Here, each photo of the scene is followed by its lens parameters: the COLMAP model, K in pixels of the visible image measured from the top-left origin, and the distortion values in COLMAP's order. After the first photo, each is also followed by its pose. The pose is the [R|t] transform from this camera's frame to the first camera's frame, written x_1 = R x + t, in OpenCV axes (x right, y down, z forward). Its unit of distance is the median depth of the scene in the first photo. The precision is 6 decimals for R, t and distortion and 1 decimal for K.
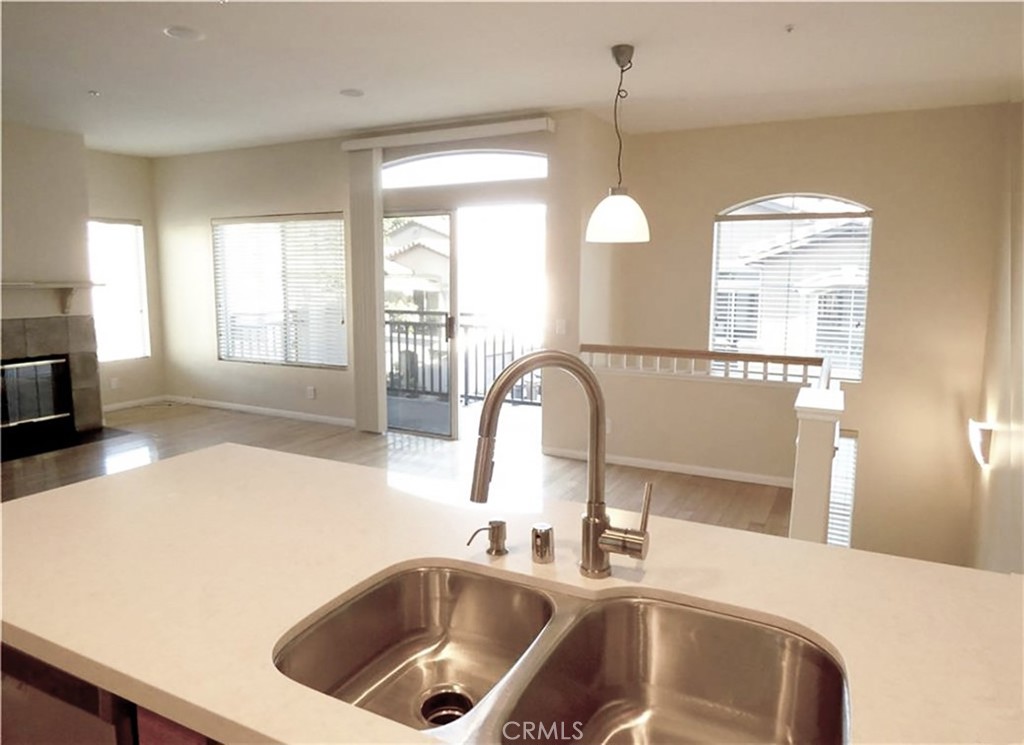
lens RADIAL K [[665.9, 0, 512.0], [0, 665.9, 372.5], [0, 0, 1]] dist [0.001225, 0.000938]
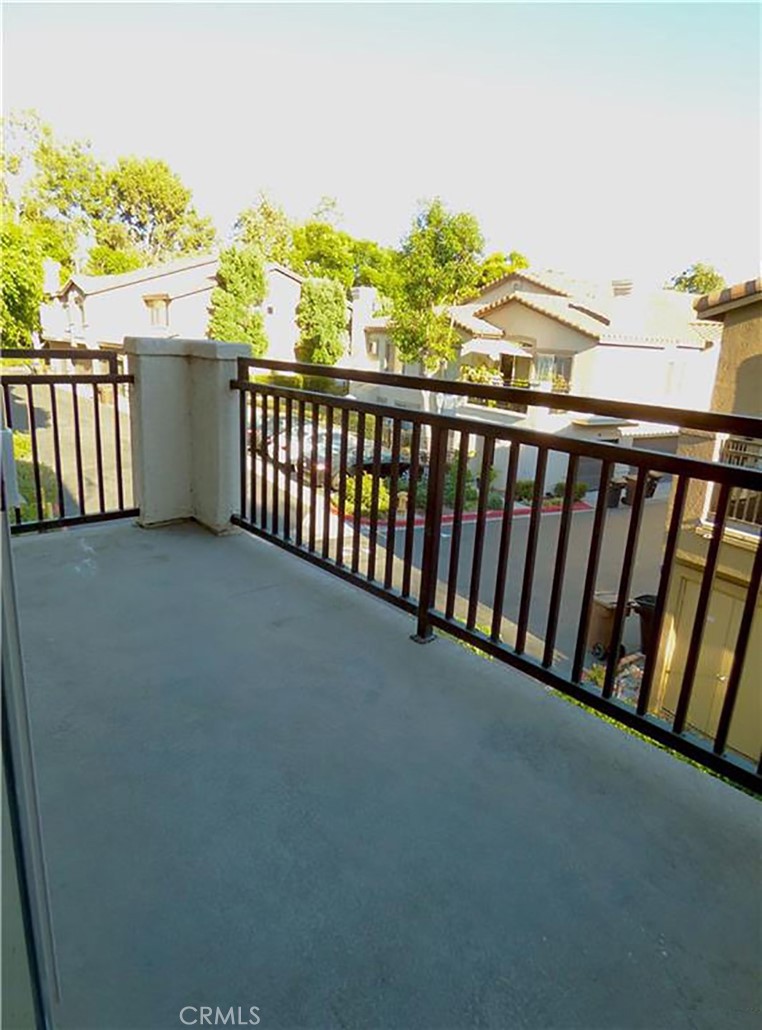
lens RADIAL K [[610.0, 0, 381.3], [0, 610.0, 496.7], [0, 0, 1]] dist [-0.000897, -0.000119]
pose [[0.926749, 0.135010, -0.350584, 0.022191], [-0.100389, 0.988256, 0.115206, -0.079887], [0.362021, -0.071572, 0.929418, 0.860123]]
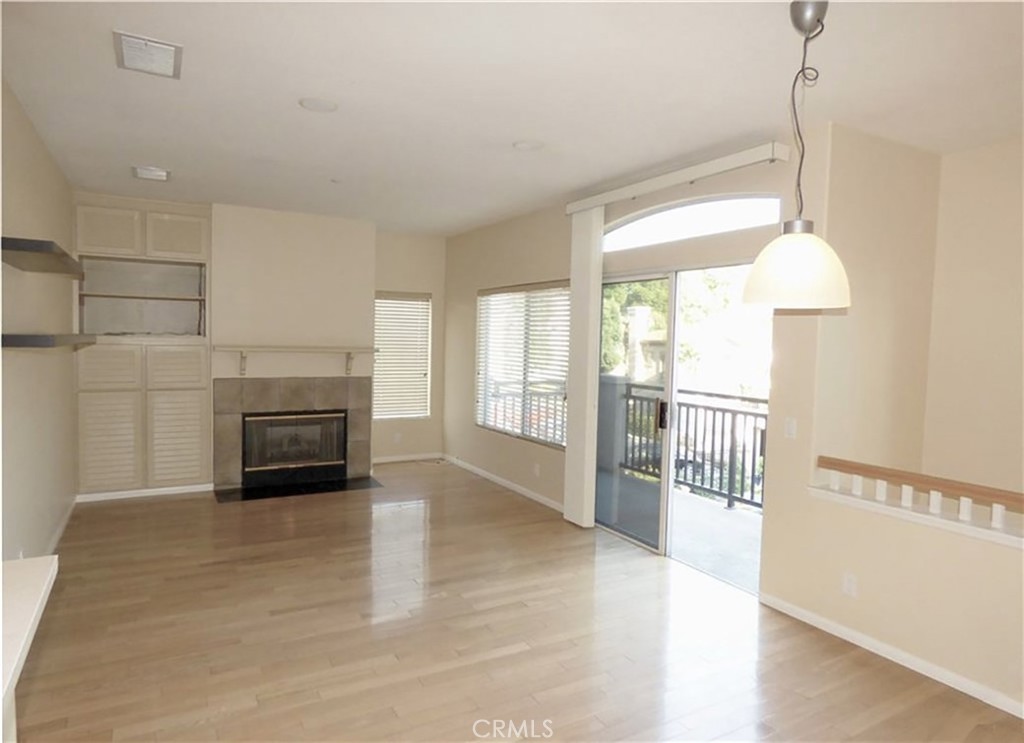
lens RADIAL K [[637.1, 0, 512.0], [0, 637.1, 371.5], [0, 0, 1]] dist [-0.001591, -0.000576]
pose [[0.835569, 0.046938, -0.547376, 0.161526], [-0.102940, 0.992074, -0.072066, -0.041435], [0.539655, 0.116562, 0.833778, 0.226169]]
